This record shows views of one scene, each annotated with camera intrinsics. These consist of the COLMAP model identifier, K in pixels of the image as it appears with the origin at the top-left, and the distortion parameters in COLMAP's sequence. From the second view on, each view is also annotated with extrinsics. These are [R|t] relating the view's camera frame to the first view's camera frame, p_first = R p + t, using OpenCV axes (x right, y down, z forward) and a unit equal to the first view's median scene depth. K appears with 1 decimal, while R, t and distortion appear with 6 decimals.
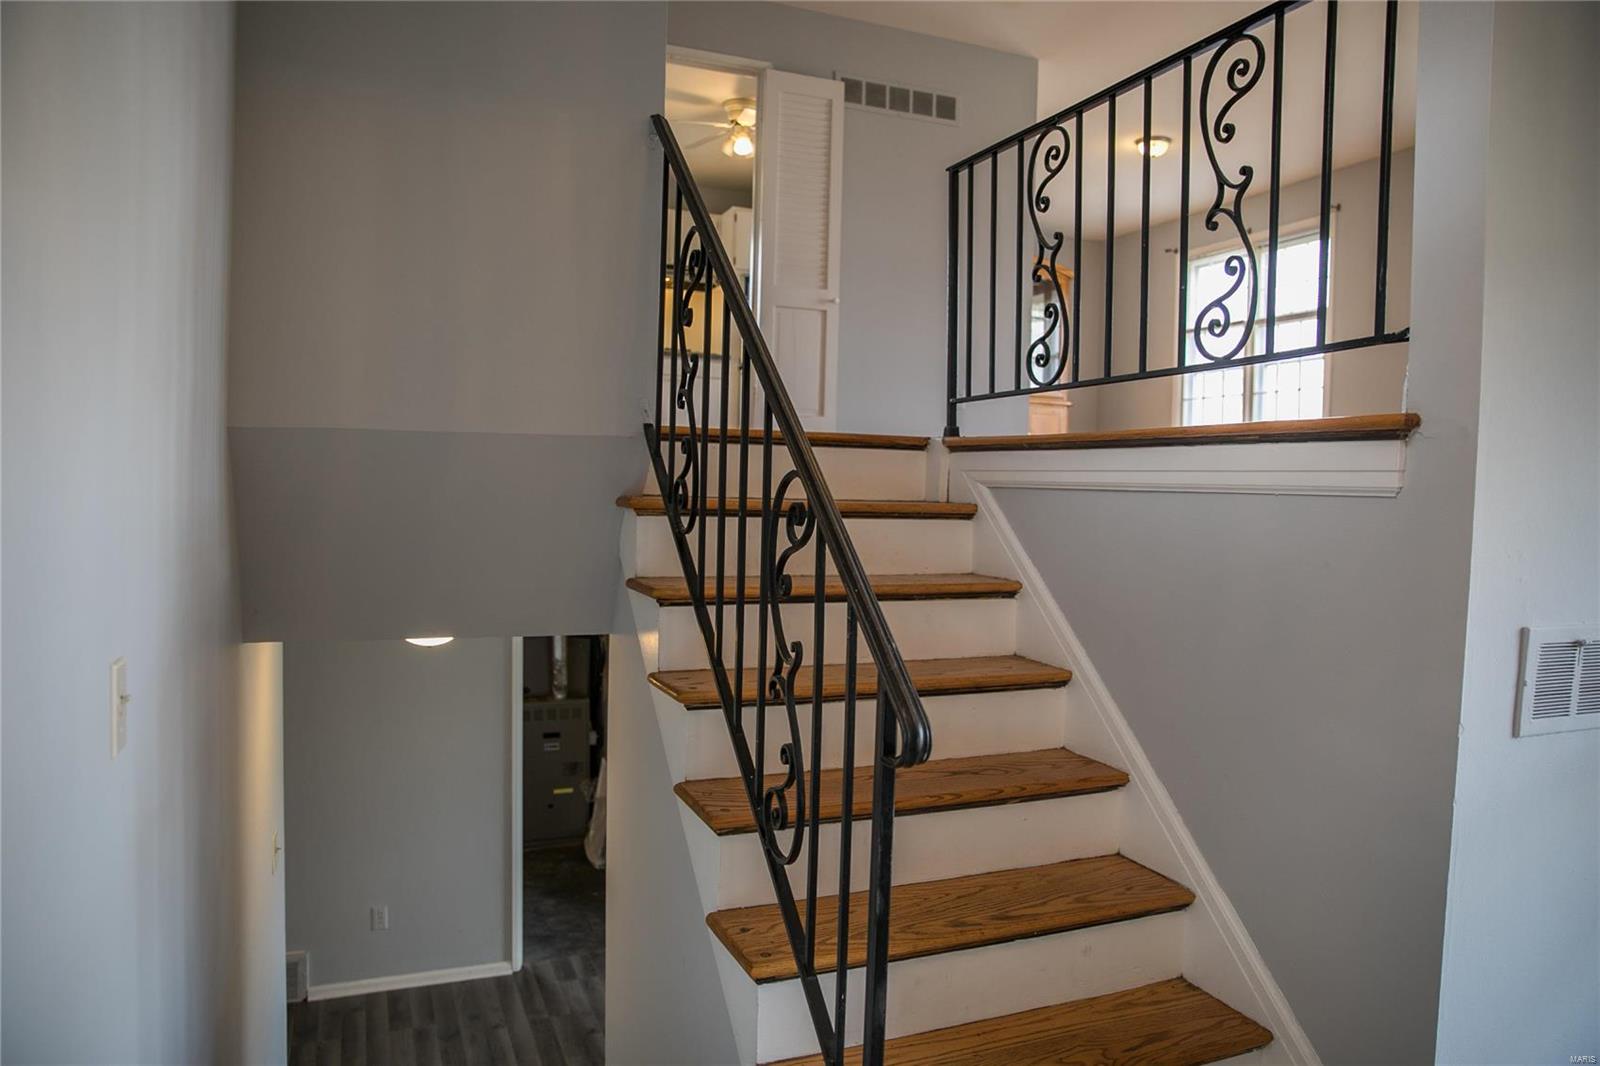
lens RADIAL K [[1092.6, 0, 790.7], [0, 1092.6, 534.9], [0, 0, 1]] dist [-0.108087, 0.088985]
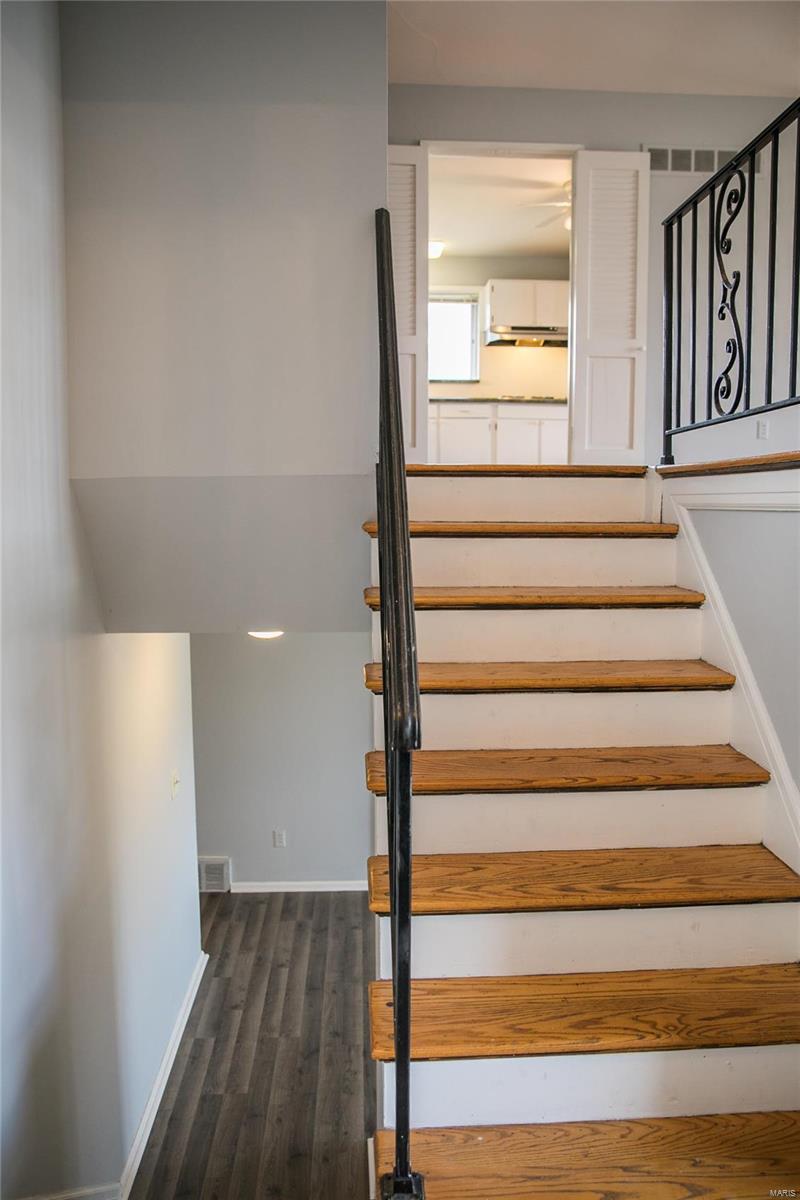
lens RADIAL K [[883.4, 0, 399.9], [0, 883.4, 607.4], [0, 0, 1]] dist [-0.111831, 0.101522]
pose [[0.941240, 0.015227, -0.337394, 0.225267], [0.006605, 0.997962, 0.063467, -0.002171], [0.337673, -0.061967, 0.939222, 0.055770]]
